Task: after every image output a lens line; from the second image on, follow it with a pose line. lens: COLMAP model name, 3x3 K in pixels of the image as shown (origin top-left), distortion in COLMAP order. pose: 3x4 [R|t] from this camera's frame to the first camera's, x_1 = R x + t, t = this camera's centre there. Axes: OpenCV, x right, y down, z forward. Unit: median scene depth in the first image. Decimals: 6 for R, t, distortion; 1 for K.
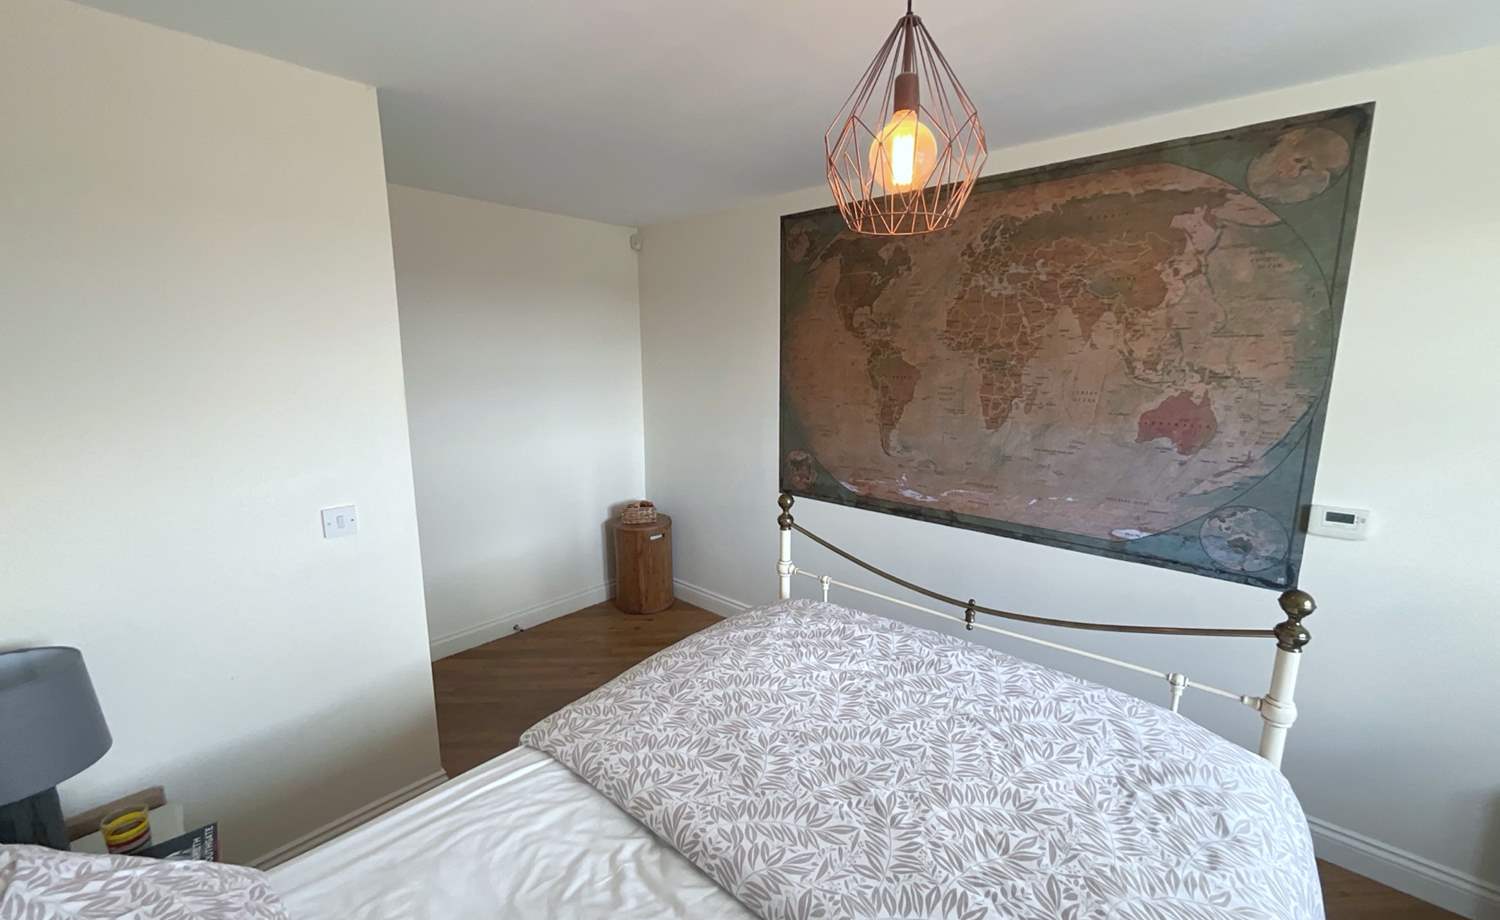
lens RADIAL K [[608.9, 0, 750.0], [0, 608.9, 460.0], [0, 0, 1]] dist [-0.003007, 0.000426]
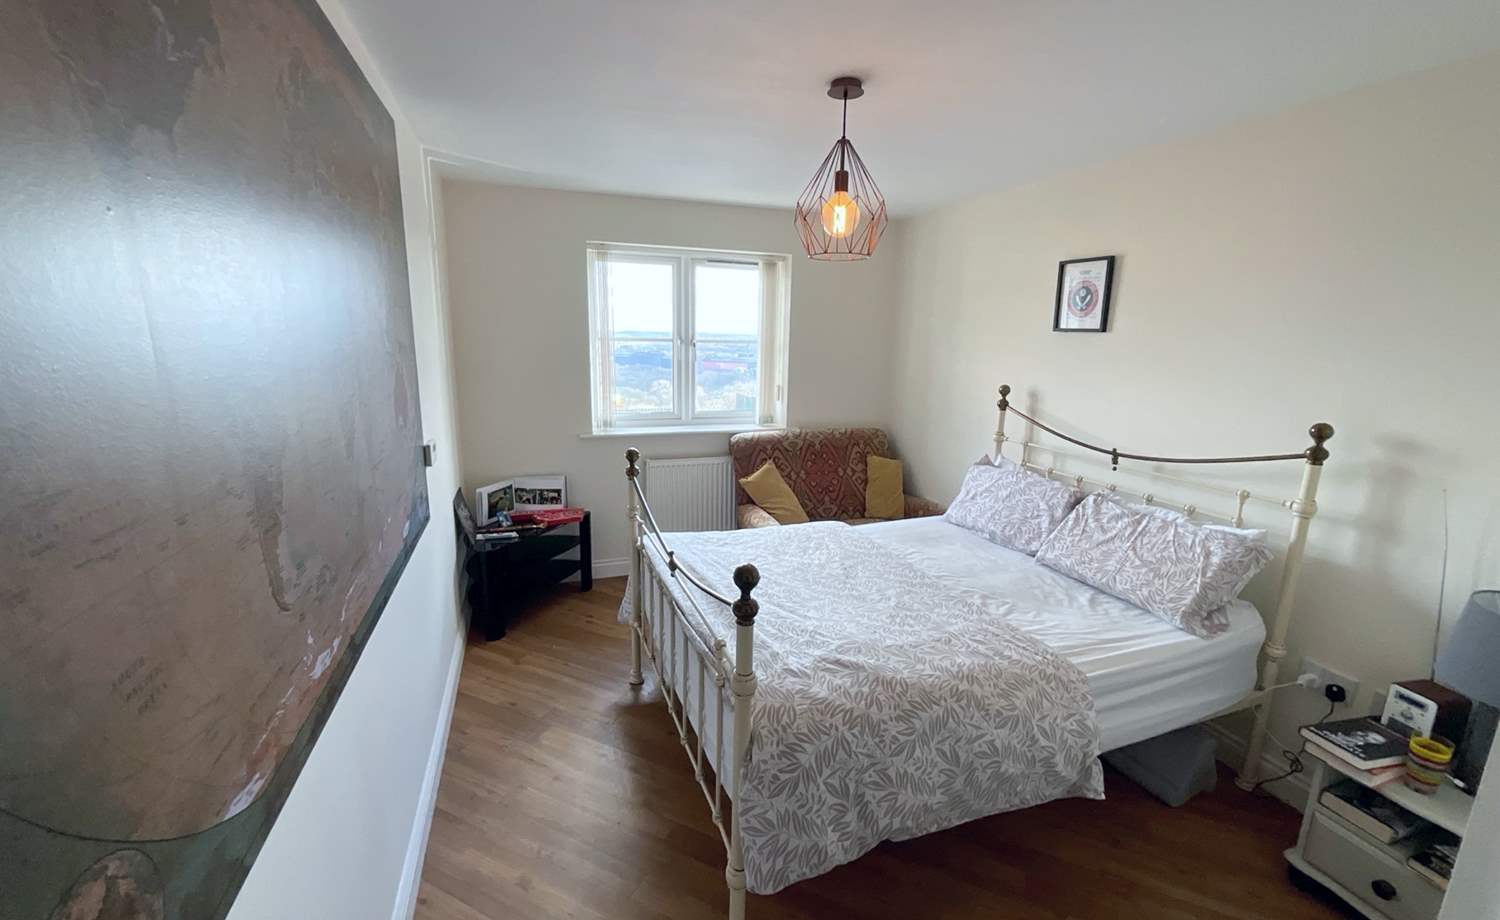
lens RADIAL K [[608.9, 0, 750.0], [0, 608.9, 460.0], [0, 0, 1]] dist [-0.003007, 0.000426]
pose [[-0.883260, -0.115083, 0.454540, -0.210461], [0.059555, 0.934025, 0.352209, -0.261644], [-0.465085, 0.338163, -0.818133, 1.503899]]
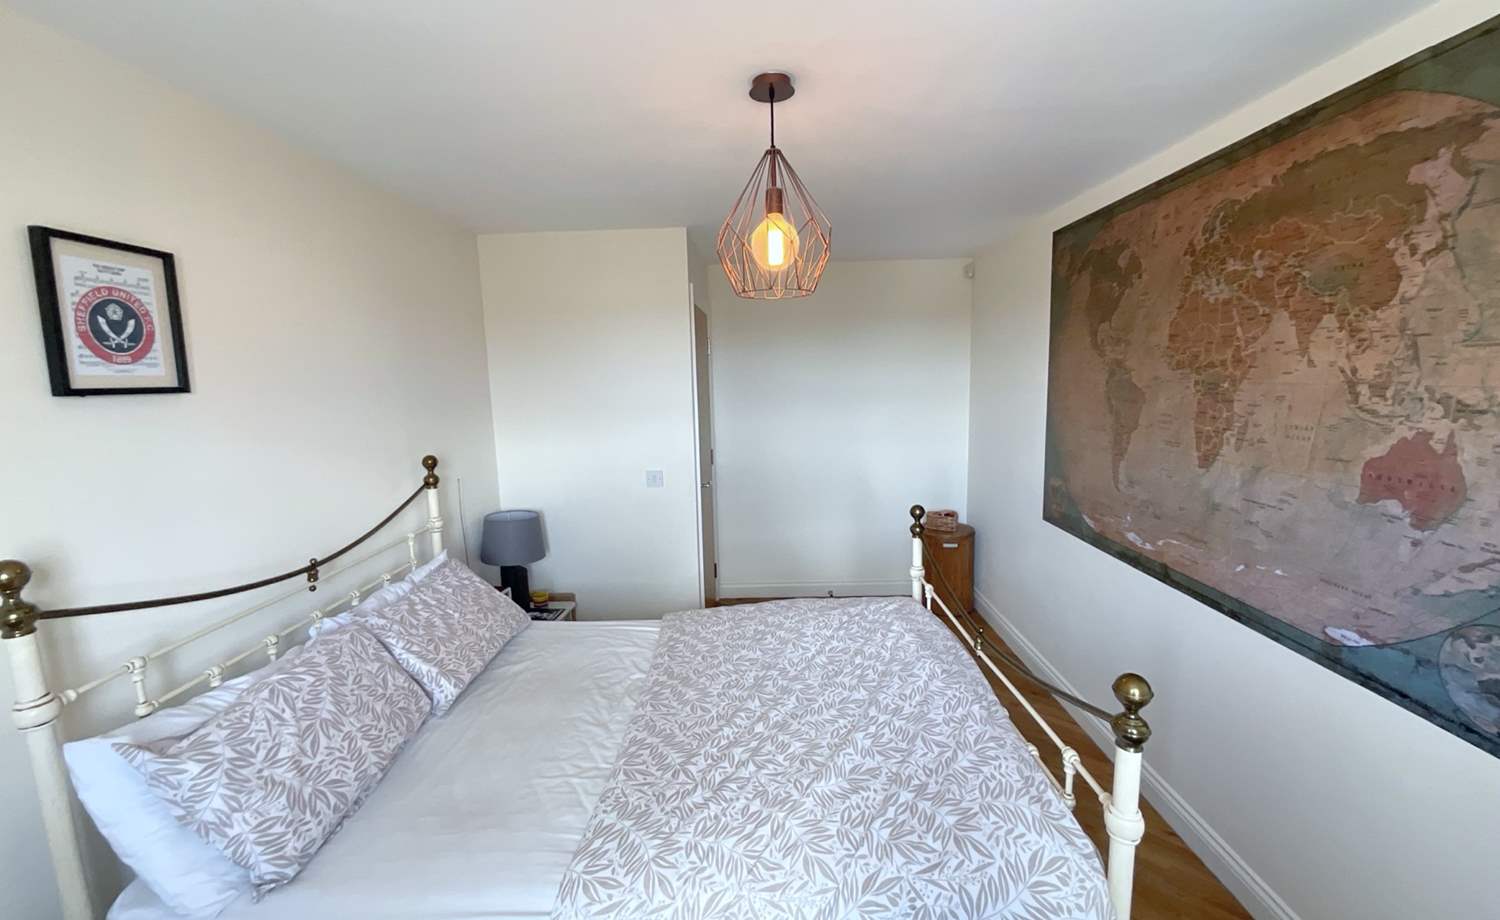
lens RADIAL K [[605.4, 0, 745.8], [0, 605.4, 464.7], [0, 0, 1]] dist [0.000608, -0.007577]
pose [[0.634703, 0.094548, -0.766950, 0.707179], [-0.105736, 0.993778, 0.035008, -0.022790], [0.765488, 0.058875, 0.640751, 0.044036]]
